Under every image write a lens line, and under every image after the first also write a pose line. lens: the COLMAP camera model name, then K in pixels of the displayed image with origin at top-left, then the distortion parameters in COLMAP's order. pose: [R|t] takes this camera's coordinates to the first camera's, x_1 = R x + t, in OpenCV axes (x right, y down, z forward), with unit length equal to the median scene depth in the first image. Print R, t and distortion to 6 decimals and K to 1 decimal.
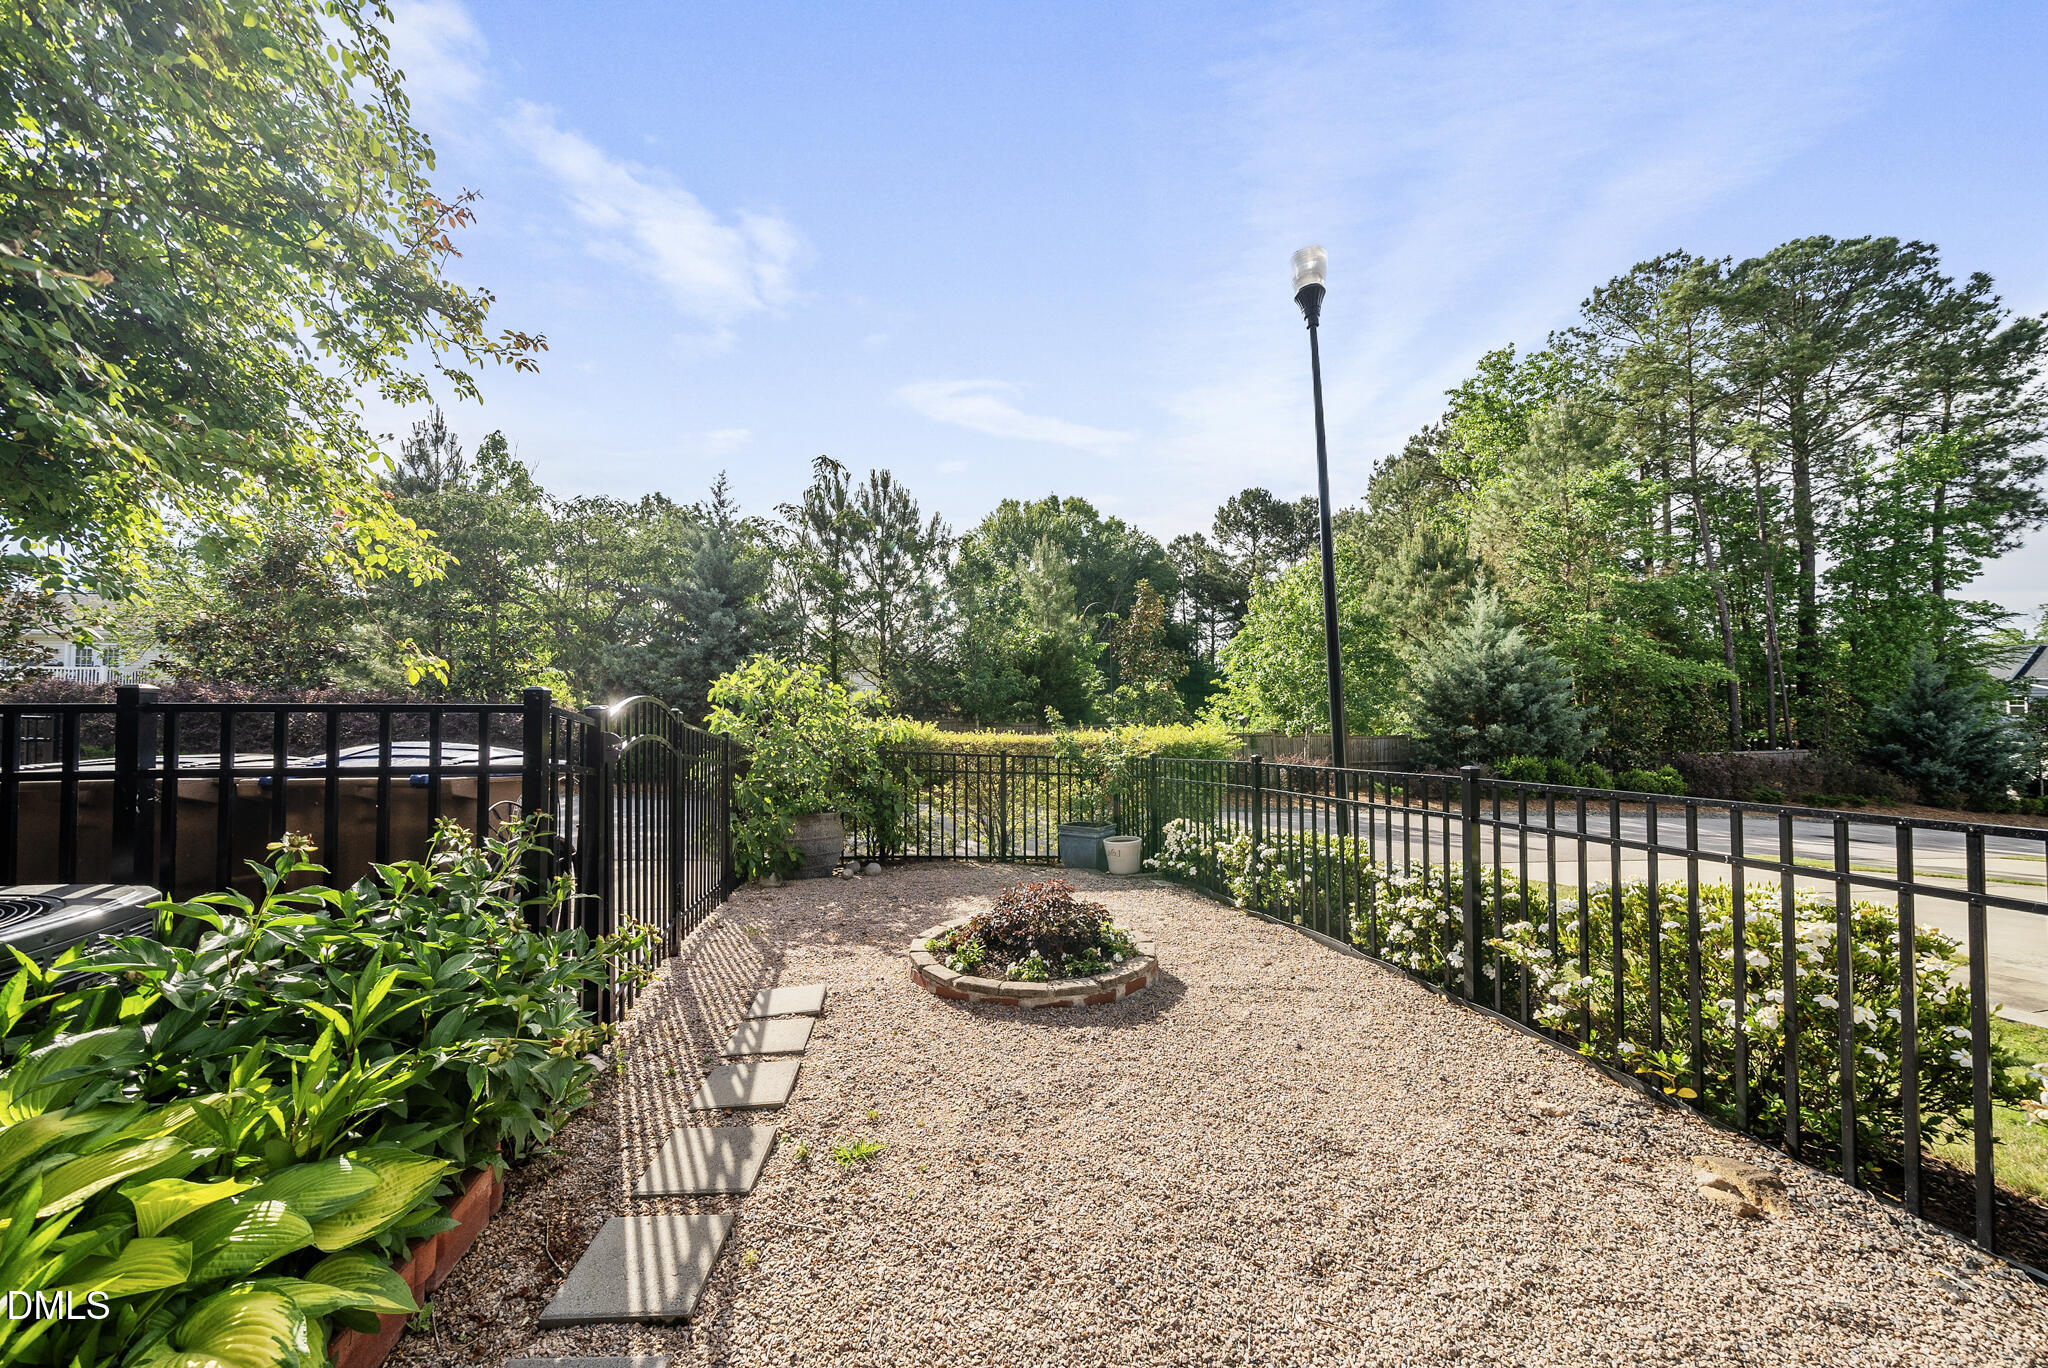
lens RADIAL K [[708.2, 0, 1022.3], [0, 708.2, 692.8], [0, 0, 1]] dist [-0.003108, -0.000120]
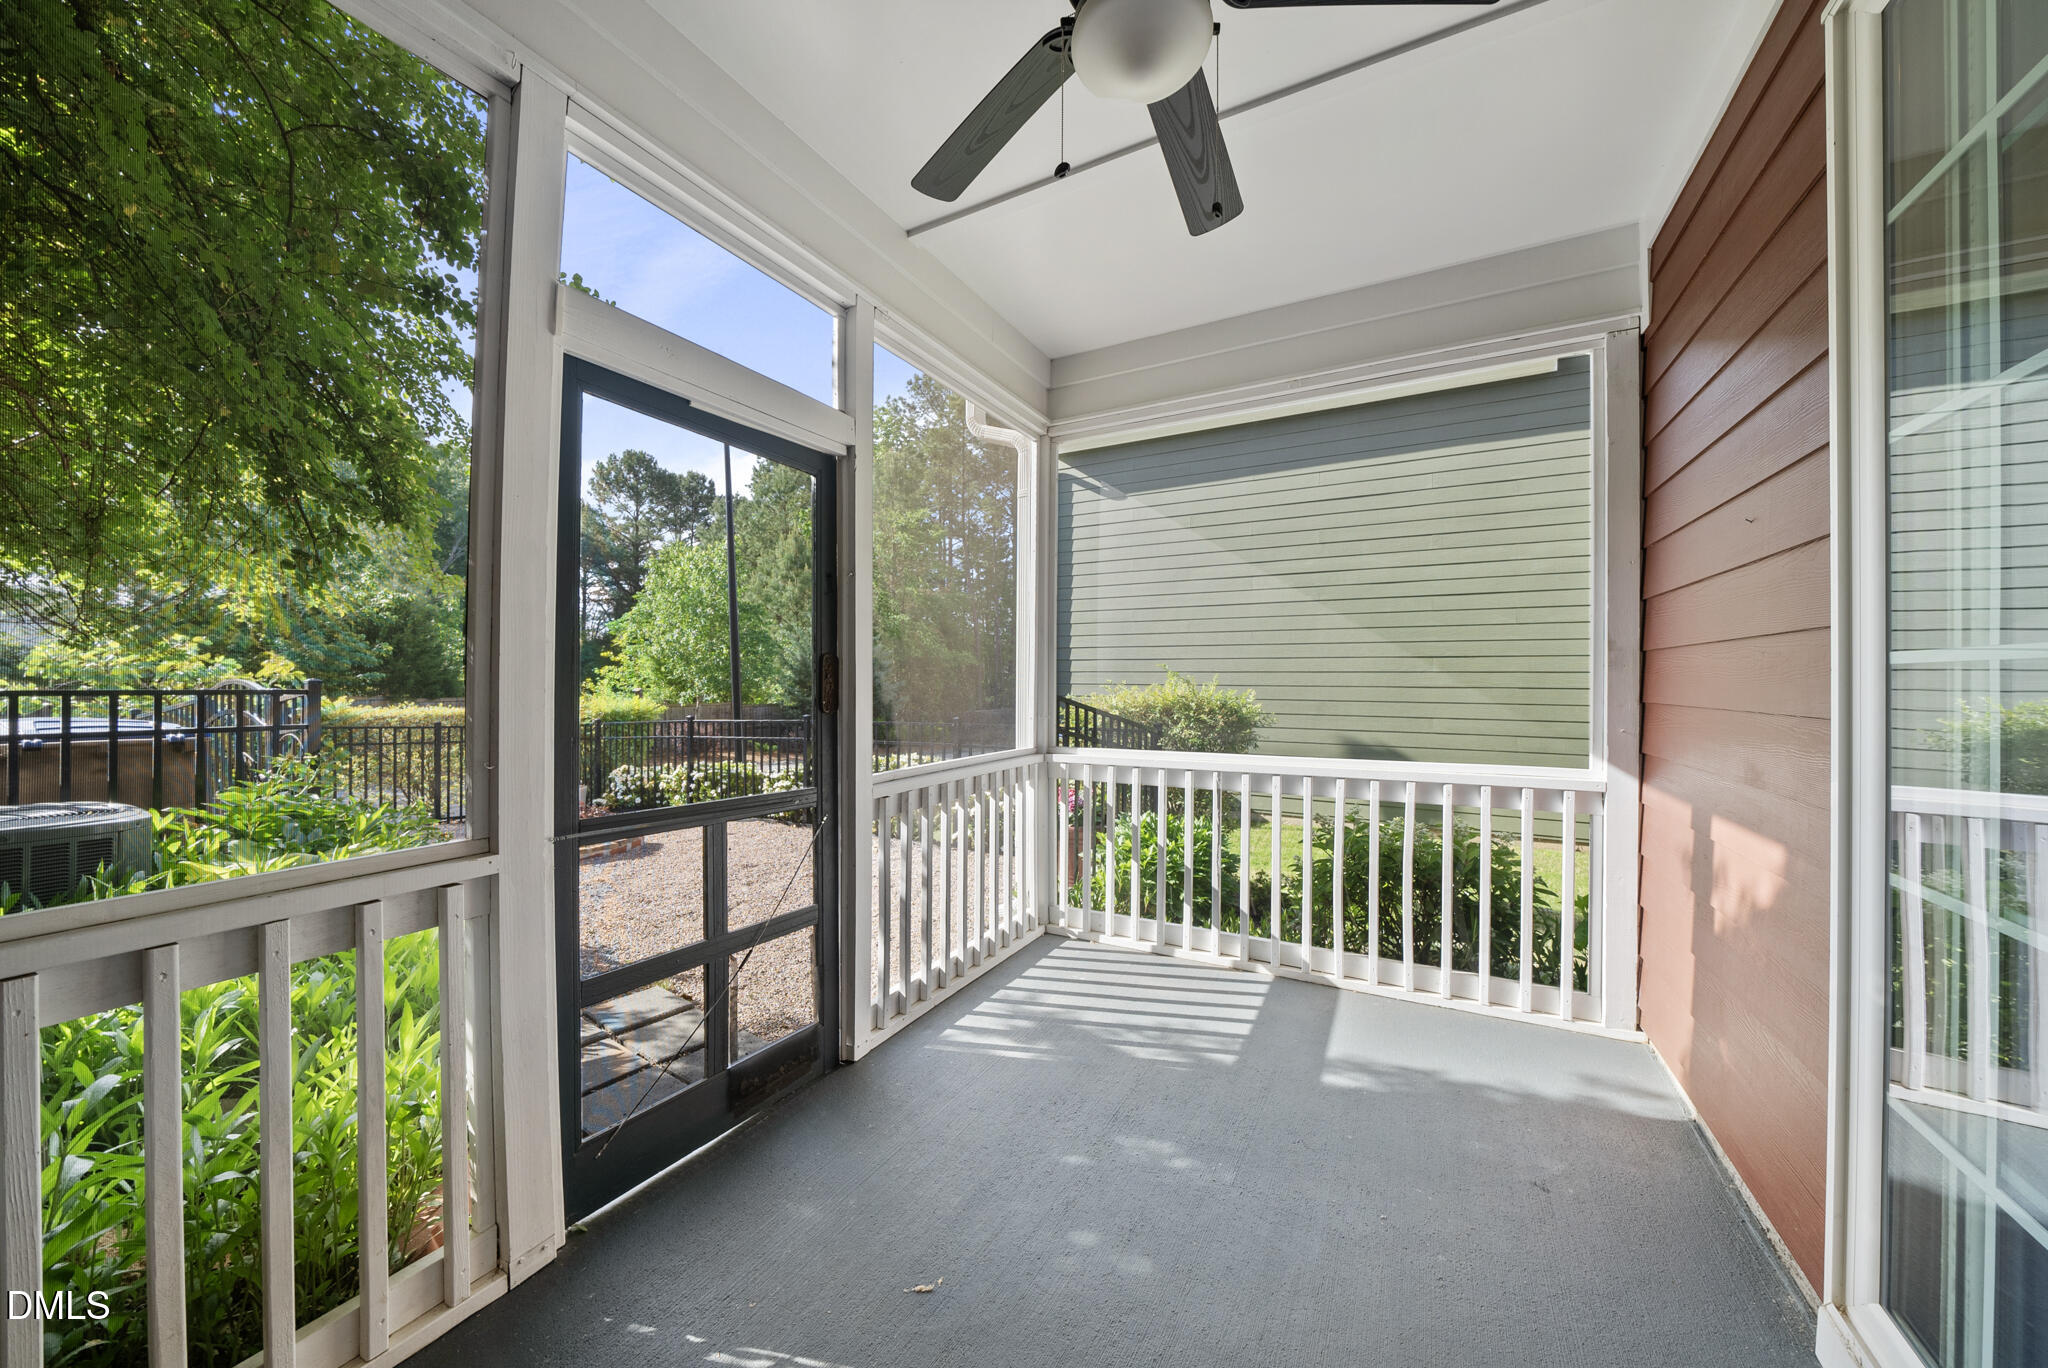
lens RADIAL K [[708.2, 0, 1014.3], [0, 708.2, 676.8], [0, 0, 1]] dist [-0.003108, -0.000120]
pose [[0.683517, 0.011804, 0.729839, -0.067087], [-0.025871, 0.999633, 0.008061, -0.006132], [-0.729476, -0.024391, 0.683571, -0.122280]]
